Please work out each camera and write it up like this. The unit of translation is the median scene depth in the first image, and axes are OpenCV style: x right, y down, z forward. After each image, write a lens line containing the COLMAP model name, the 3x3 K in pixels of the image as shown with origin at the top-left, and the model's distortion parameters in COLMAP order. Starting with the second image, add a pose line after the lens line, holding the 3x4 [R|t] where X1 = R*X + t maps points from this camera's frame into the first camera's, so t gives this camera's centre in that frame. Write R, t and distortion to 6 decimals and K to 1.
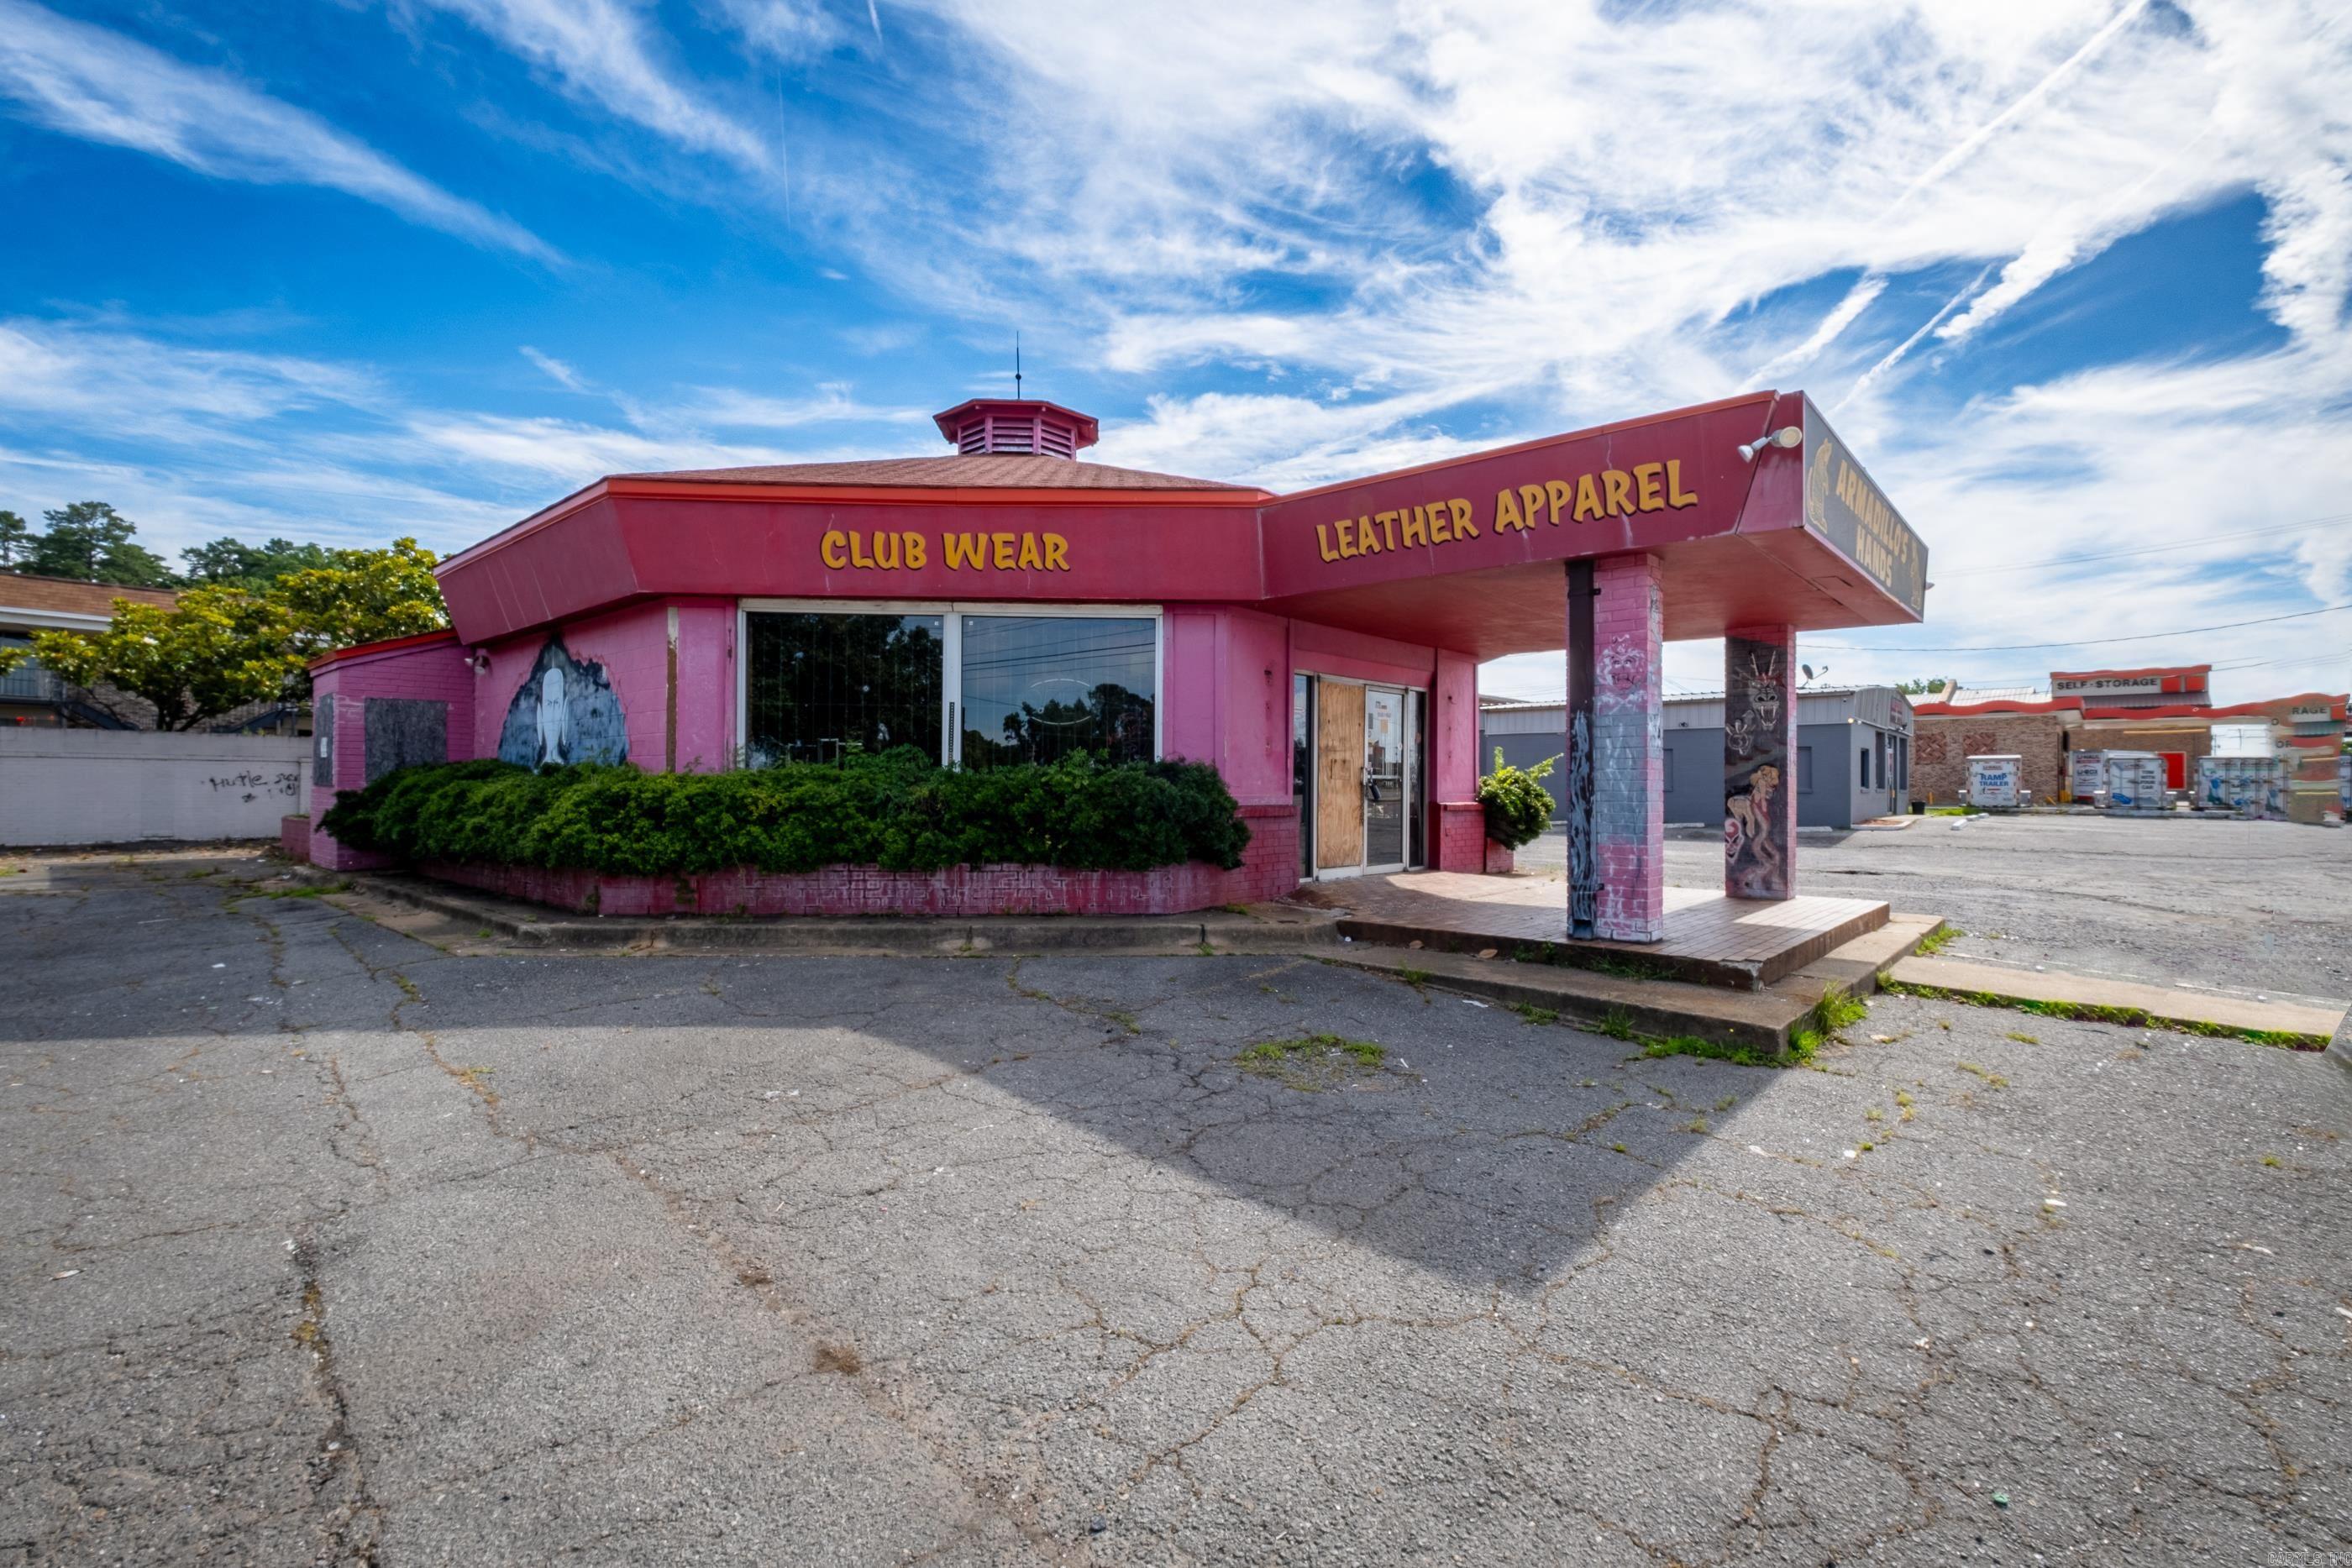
lens RADIAL K [[1032.0, 0, 1178.2], [0, 1032.0, 778.8], [0, 0, 1]] dist [-0.003217, -0.000314]
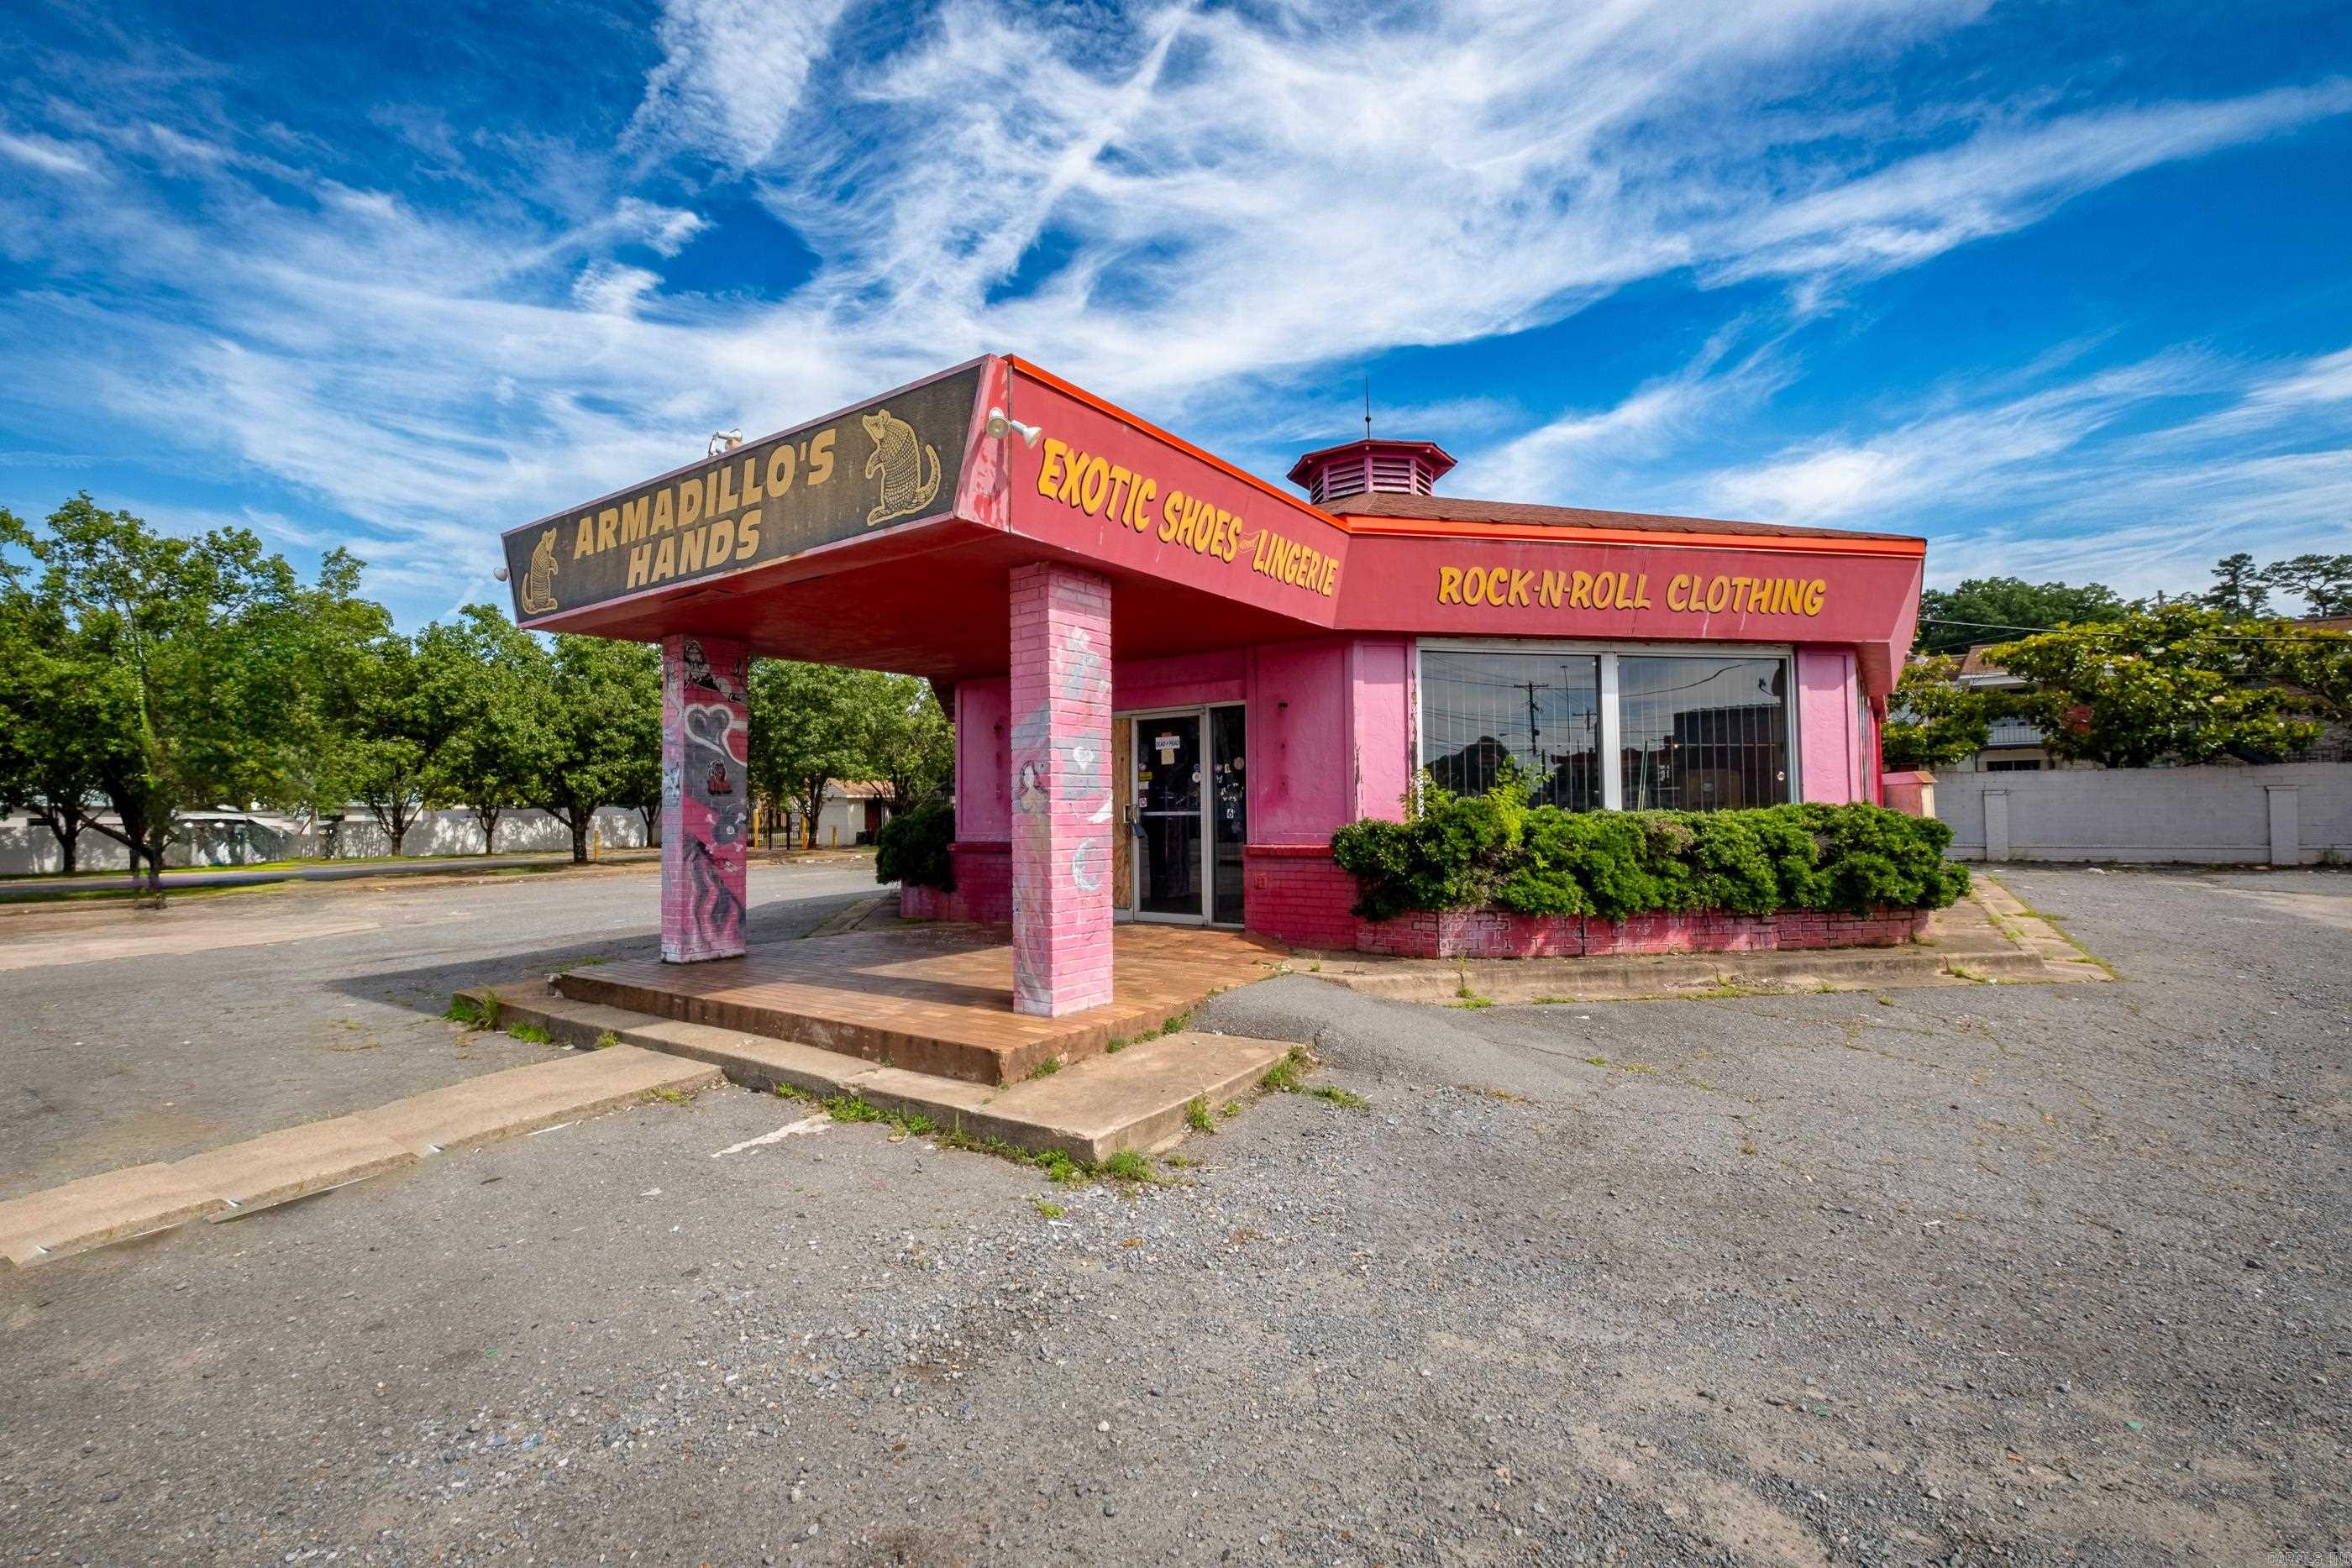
lens RADIAL K [[1046.7, 0, 1165.5], [0, 1046.7, 812.9], [0, 0, 1]] dist [-0.006573, 0.000648]
pose [[0.132680, -0.010547, -0.991103, 1.434548], [0.014555, 0.999856, -0.008691, 0.007064], [0.991052, -0.013273, 0.132815, 1.164594]]
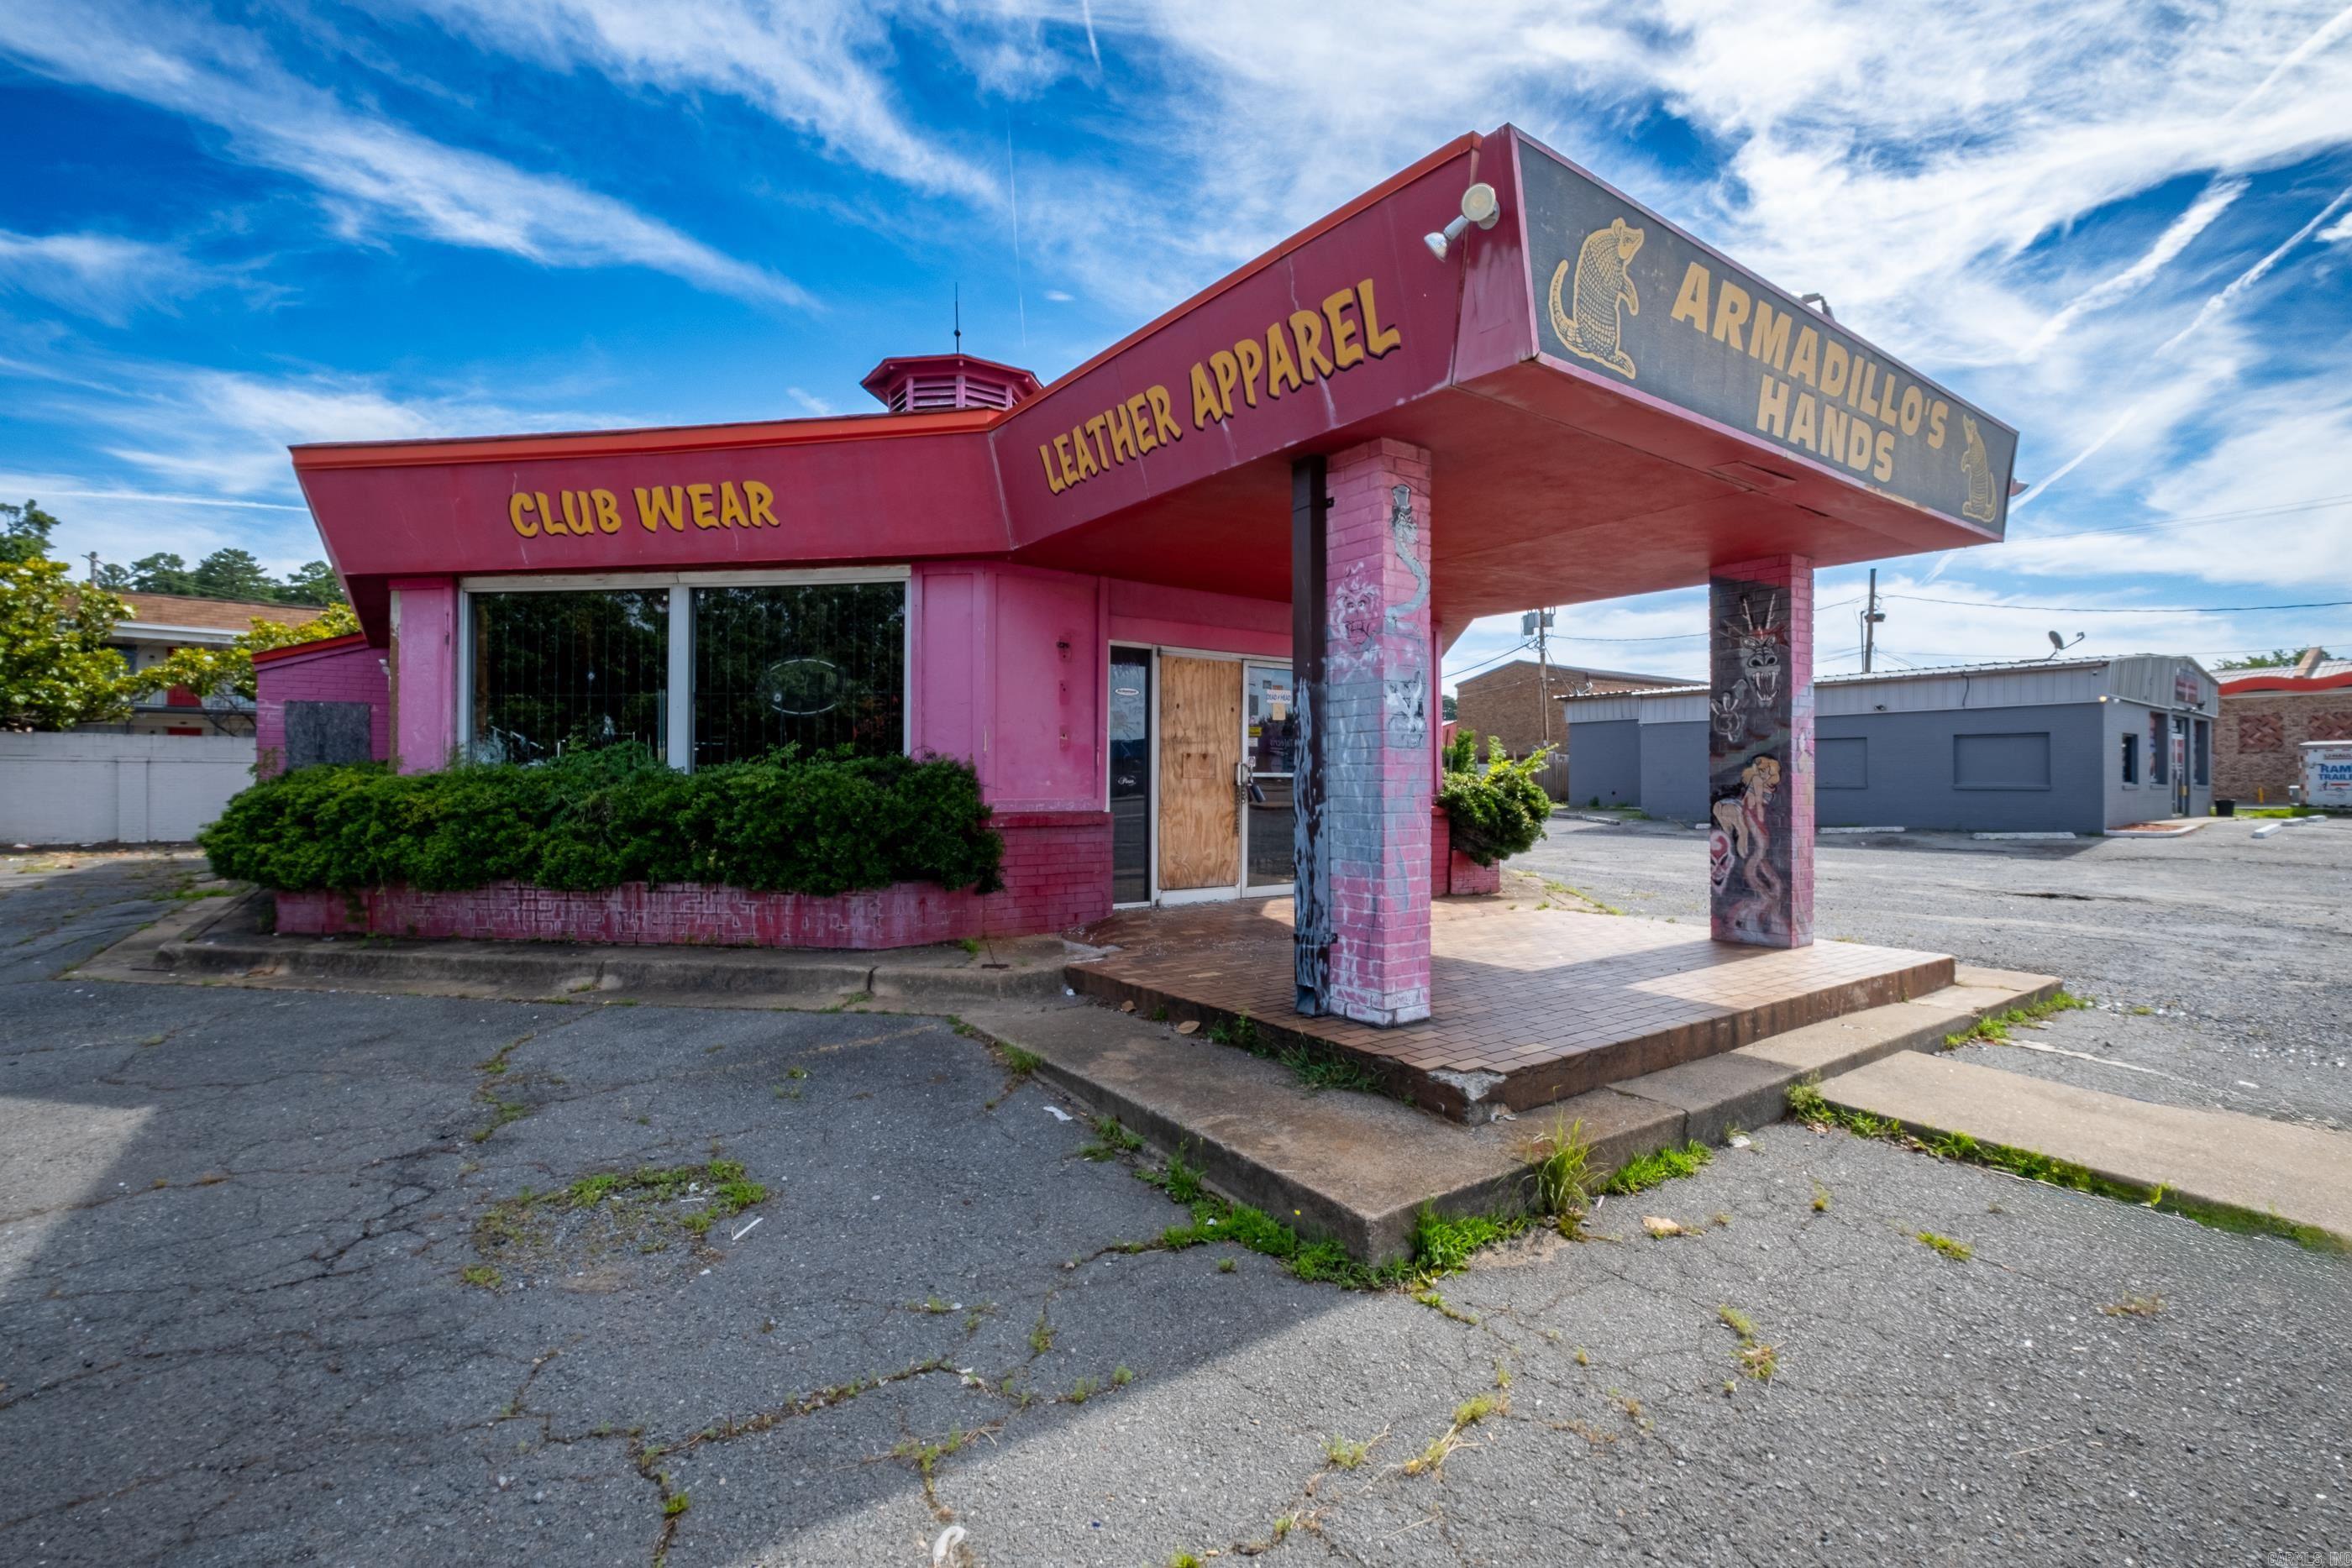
lens RADIAL K [[1032.0, 0, 1180.0], [0, 1032.0, 775.2], [0, 0, 1]] dist [-0.005816, 0.000042]
pose [[0.979462, -0.004468, -0.201580, 0.379116], [0.004440, 0.999990, -0.000590, -0.001789], [0.201580, -0.000317, 0.979472, 0.268302]]
